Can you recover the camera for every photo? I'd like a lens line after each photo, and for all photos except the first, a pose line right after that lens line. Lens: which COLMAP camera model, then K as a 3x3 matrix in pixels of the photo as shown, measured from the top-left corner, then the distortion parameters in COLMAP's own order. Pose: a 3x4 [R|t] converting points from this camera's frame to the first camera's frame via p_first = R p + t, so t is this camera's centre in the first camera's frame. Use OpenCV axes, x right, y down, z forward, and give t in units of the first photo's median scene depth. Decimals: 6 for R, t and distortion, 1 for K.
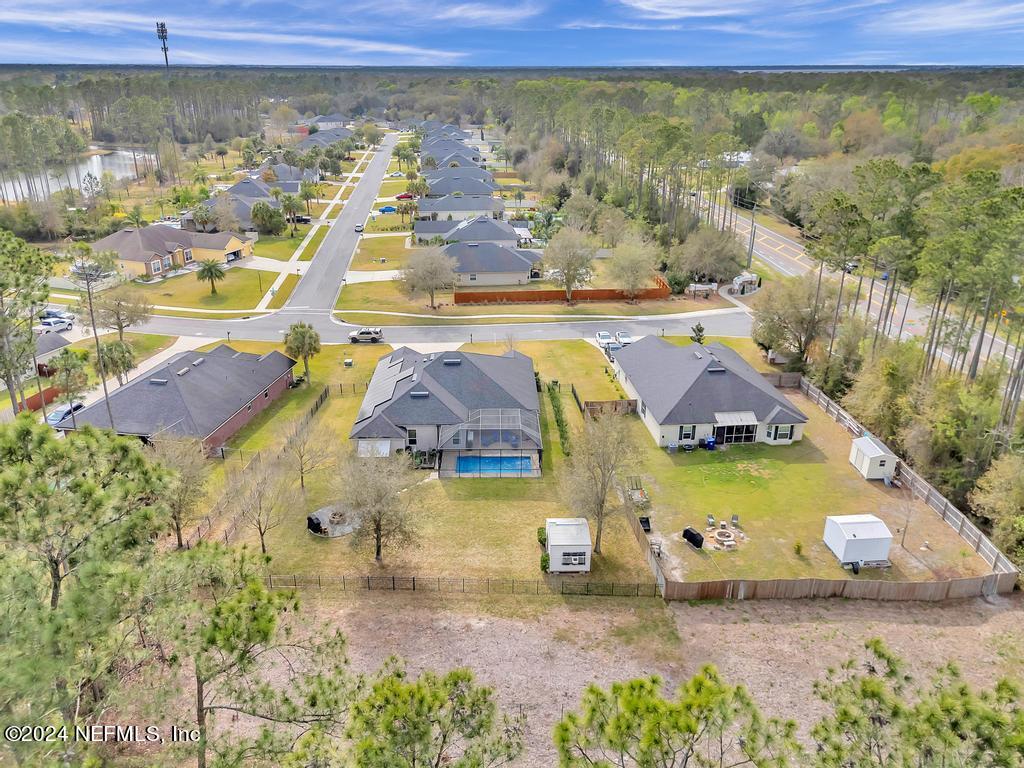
lens RADIAL K [[762.6, 0, 504.5], [0, 762.6, 379.6], [0, 0, 1]] dist [0.051268, -0.051484]
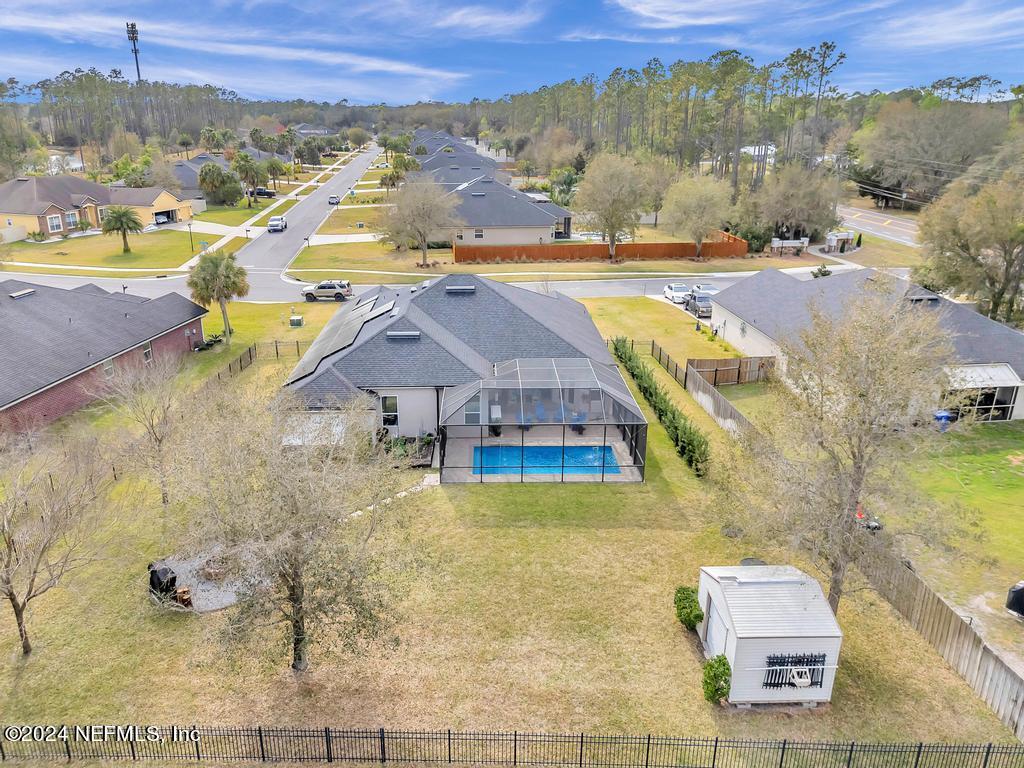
lens RADIAL K [[762.6, 0, 504.5], [0, 762.6, 379.6], [0, 0, 1]] dist [0.051268, -0.051484]
pose [[0.999910, -0.004999, 0.012421, -0.037844], [0.005589, 0.998837, -0.047891, 0.064105], [-0.012167, 0.047956, 0.998775, 0.373381]]
